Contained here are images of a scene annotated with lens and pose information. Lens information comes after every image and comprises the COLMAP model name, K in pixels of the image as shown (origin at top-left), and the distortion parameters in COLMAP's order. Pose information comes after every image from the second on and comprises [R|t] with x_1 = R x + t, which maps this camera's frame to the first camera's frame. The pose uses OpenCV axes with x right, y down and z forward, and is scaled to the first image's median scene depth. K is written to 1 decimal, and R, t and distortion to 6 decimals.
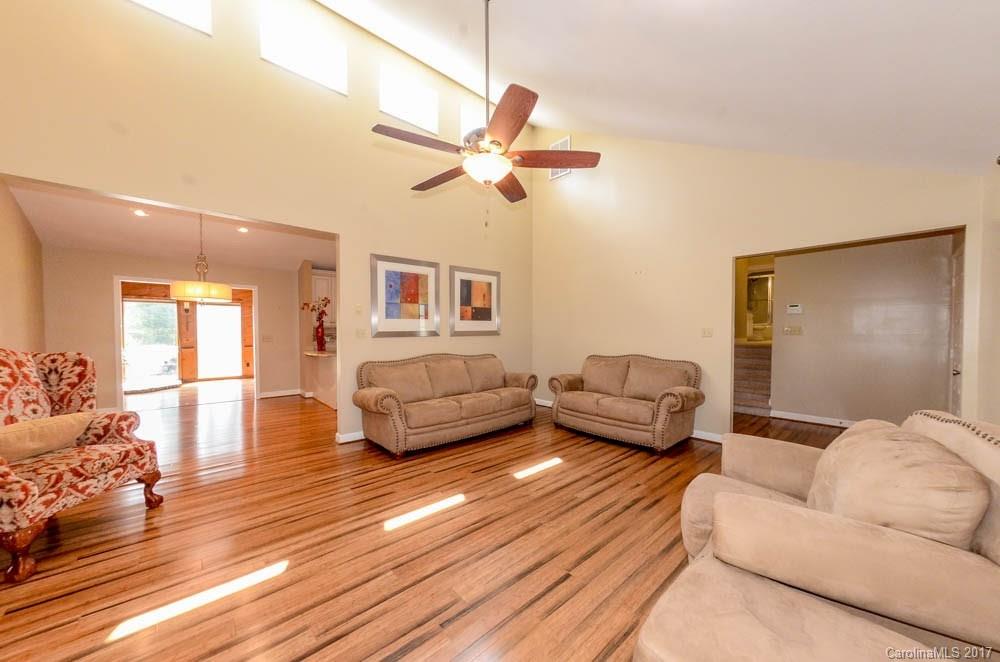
lens RADIAL K [[351.6, 0, 501.8], [0, 351.6, 334.2], [0, 0, 1]] dist [-0.000697, -0.000017]
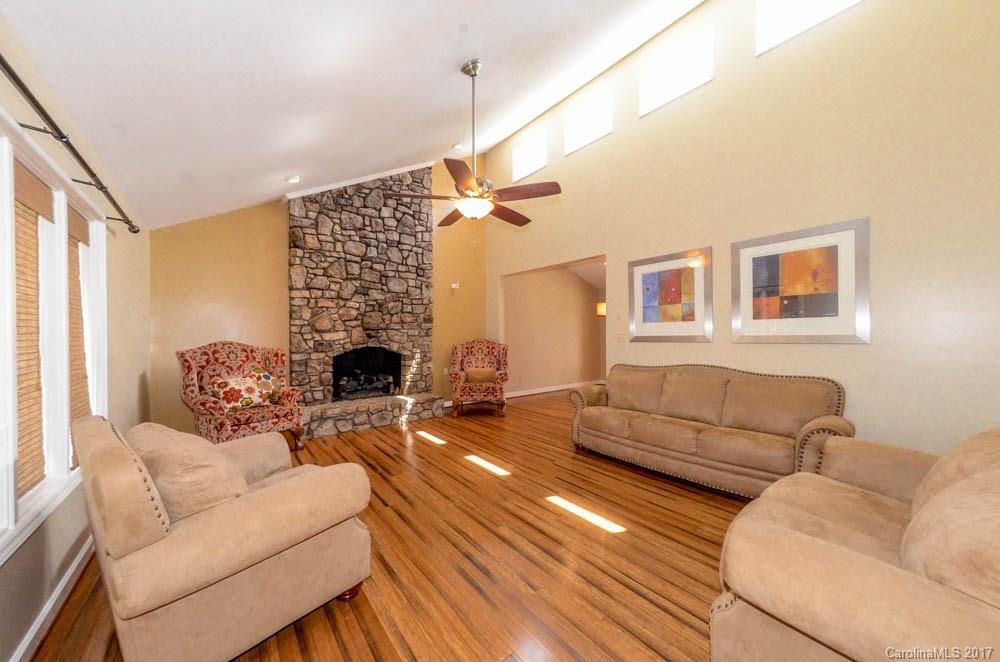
lens RADIAL K [[351.6, 0, 500.8], [0, 351.6, 335.1], [0, 0, 1]] dist [-0.000697, -0.000017]
pose [[-0.068751, -0.000960, -0.997633, 0.733204], [-0.009313, 0.999957, -0.000320, -0.007303], [0.997590, 0.009269, -0.068757, 0.717233]]
